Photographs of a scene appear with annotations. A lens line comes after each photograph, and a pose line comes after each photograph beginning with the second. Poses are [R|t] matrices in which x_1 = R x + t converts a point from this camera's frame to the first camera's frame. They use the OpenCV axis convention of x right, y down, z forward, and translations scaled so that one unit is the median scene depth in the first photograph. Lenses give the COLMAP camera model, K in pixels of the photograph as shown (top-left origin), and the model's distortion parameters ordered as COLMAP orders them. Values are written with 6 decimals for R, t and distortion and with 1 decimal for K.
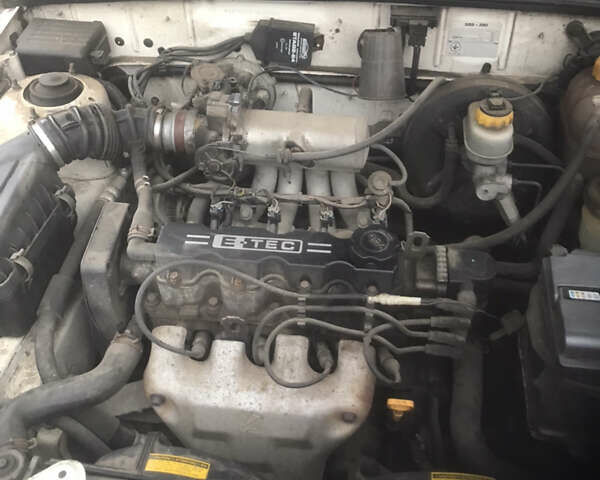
lens RADIAL K [[575.0, 0, 300.0], [0, 575.0, 240.0], [0, 0, 1]] dist [0.009558, -0.107610]
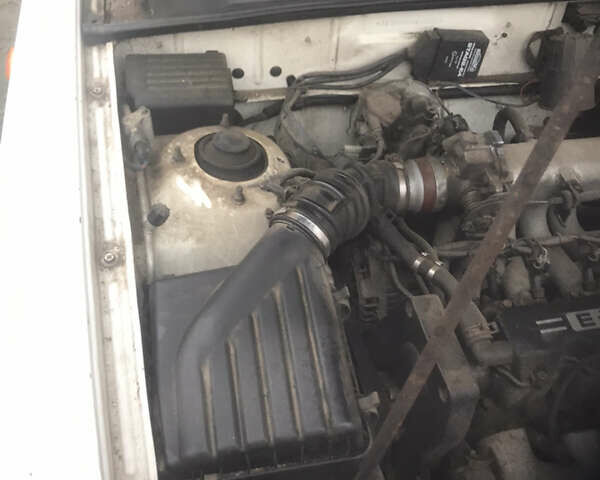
lens RADIAL K [[575.0, 0, 300.0], [0, 575.0, 240.0], [0, 0, 1]] dist [0.009558, -0.107610]
pose [[0.951557, -0.188919, 0.242589, -0.506429], [0.177415, 0.981740, 0.068631, -0.174424], [-0.251125, -0.022268, 0.967698, 0.227444]]
